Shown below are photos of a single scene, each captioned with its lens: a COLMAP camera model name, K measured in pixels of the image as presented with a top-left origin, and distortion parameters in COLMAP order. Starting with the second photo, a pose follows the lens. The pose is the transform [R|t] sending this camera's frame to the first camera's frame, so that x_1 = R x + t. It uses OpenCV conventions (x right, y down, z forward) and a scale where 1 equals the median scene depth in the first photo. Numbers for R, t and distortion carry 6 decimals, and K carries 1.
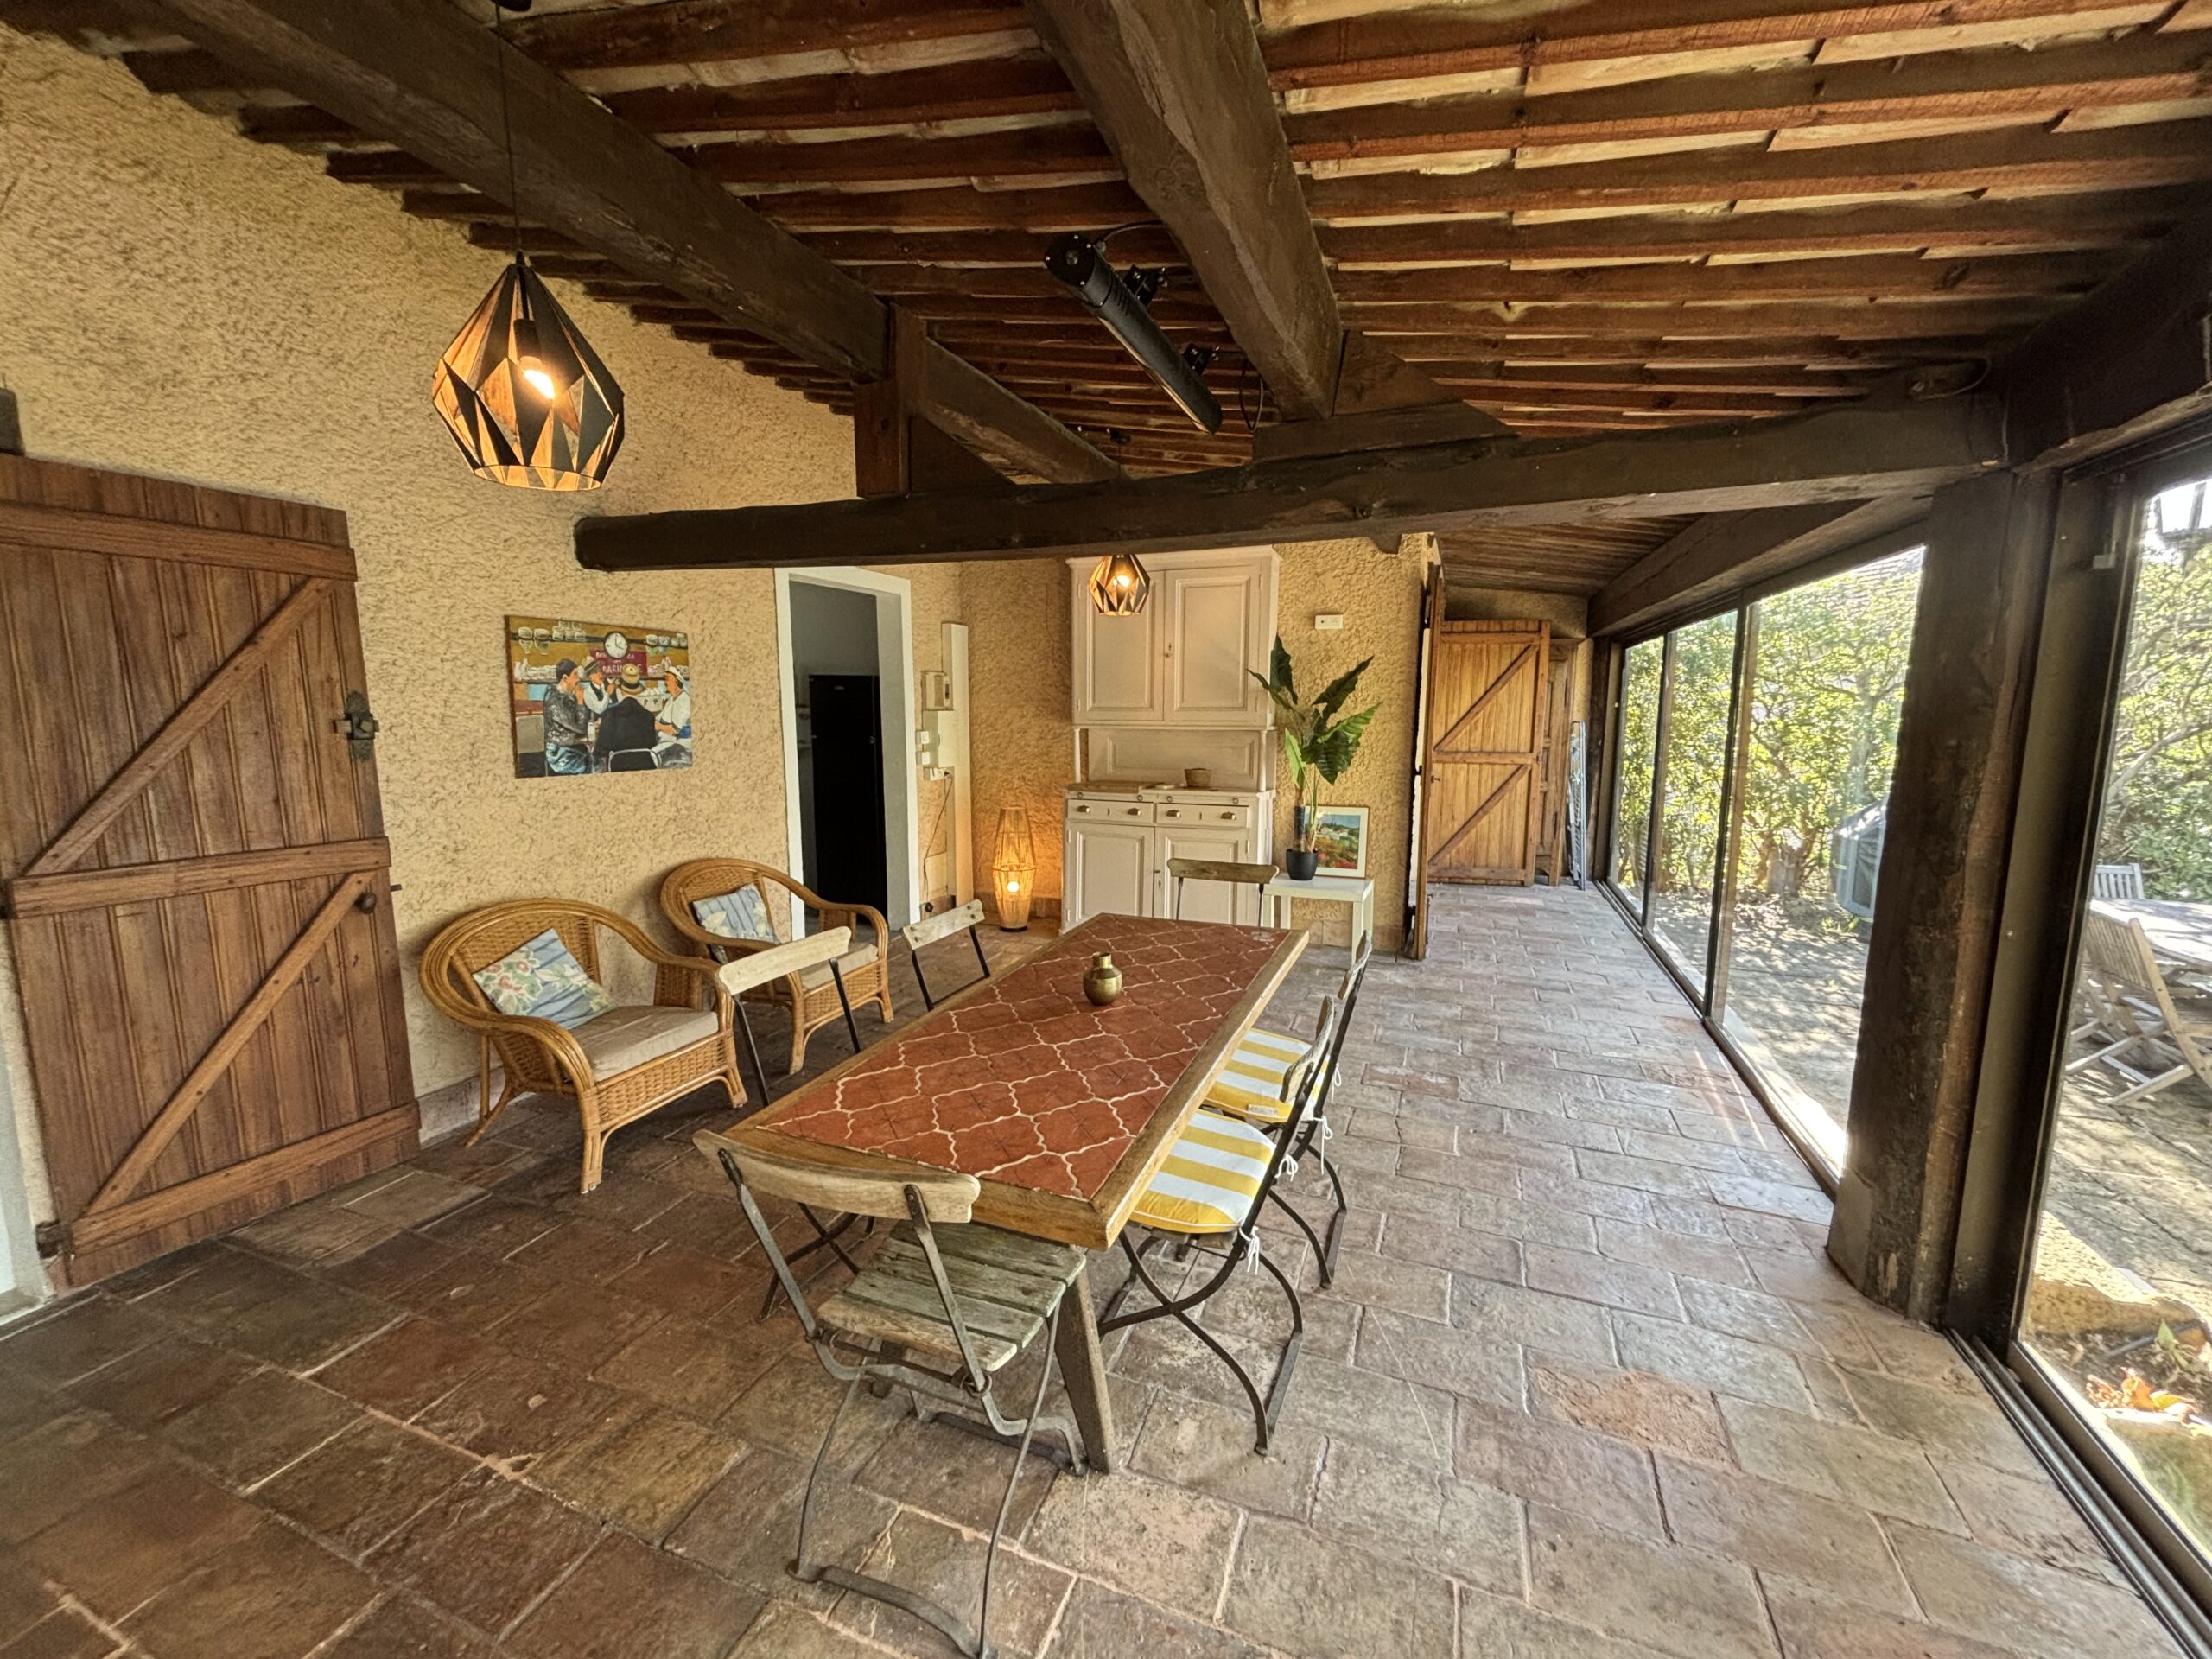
lens RADIAL K [[890.4, 0, 1106.0], [0, 890.4, 829.5], [0, 0, 1]] dist [-0.008575, -0.000126]
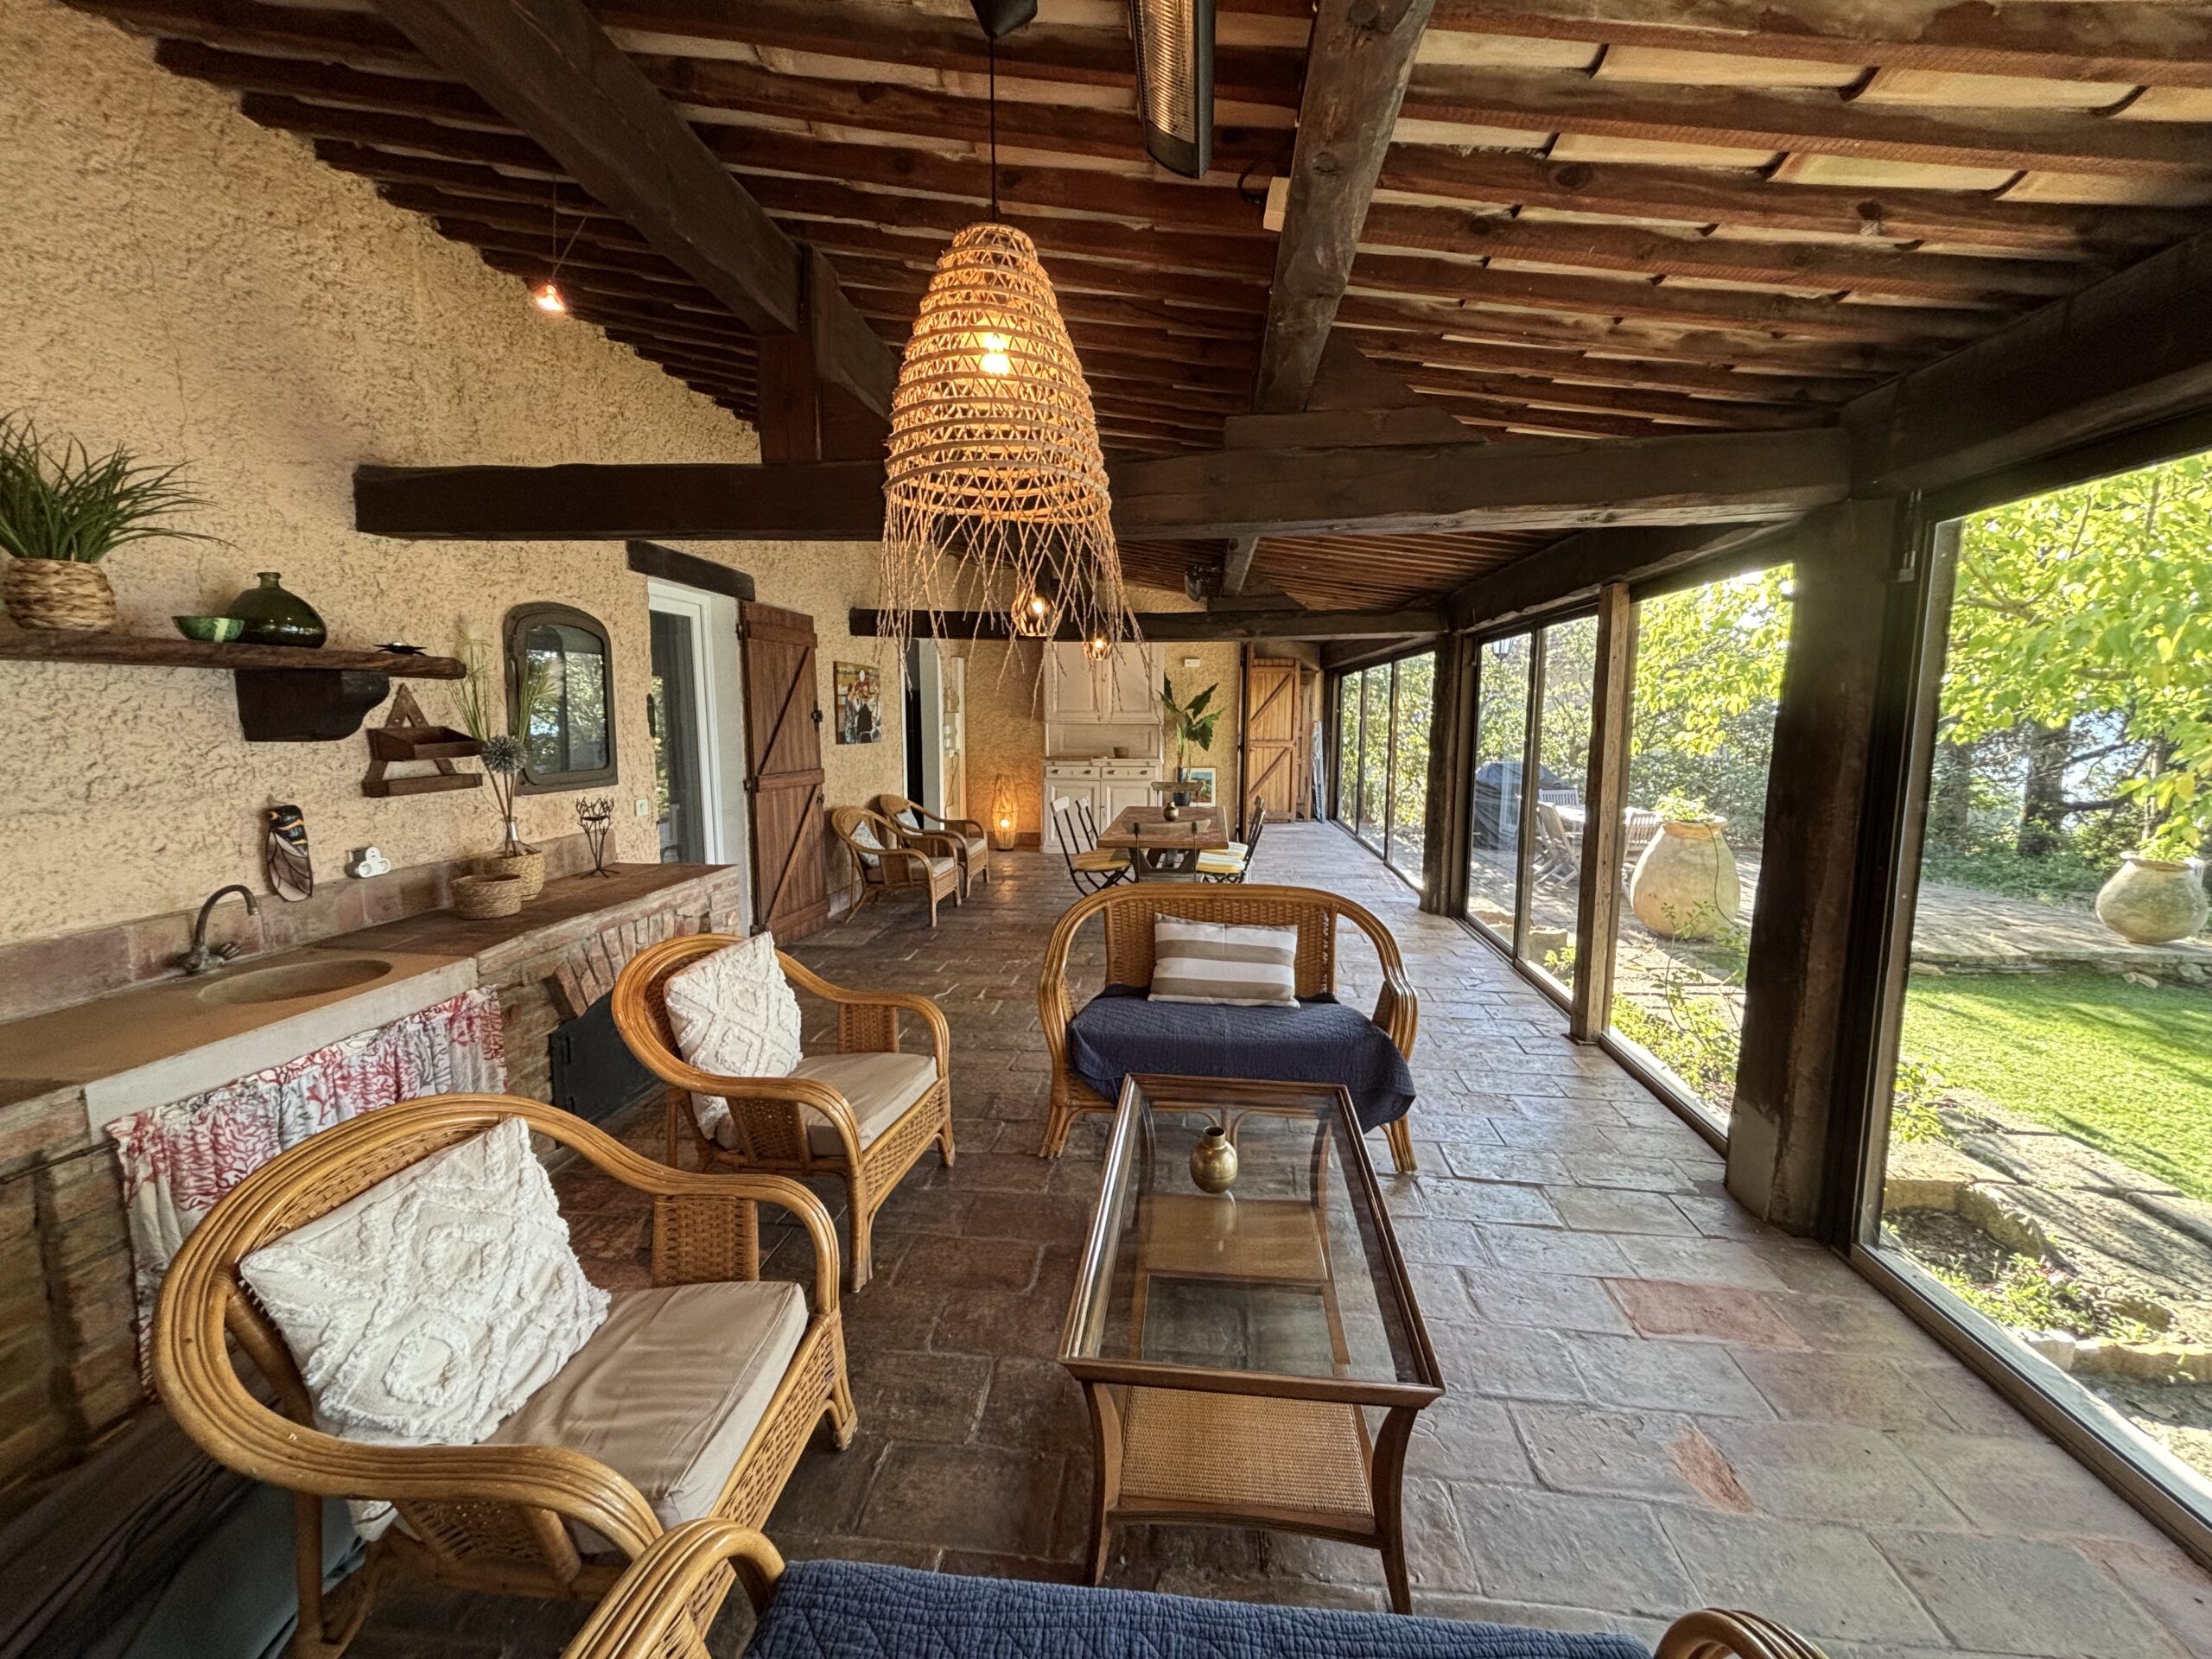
lens RADIAL K [[876.0, 0, 1106.0], [0, 876.0, 829.5], [0, 0, 1]] dist [0.000648, 0.000011]
pose [[0.964877, -0.033090, 0.260608, -0.376378], [0.035283, 0.999370, -0.003741, 0.097994], [-0.260320, 0.012805, 0.965437, -0.629984]]
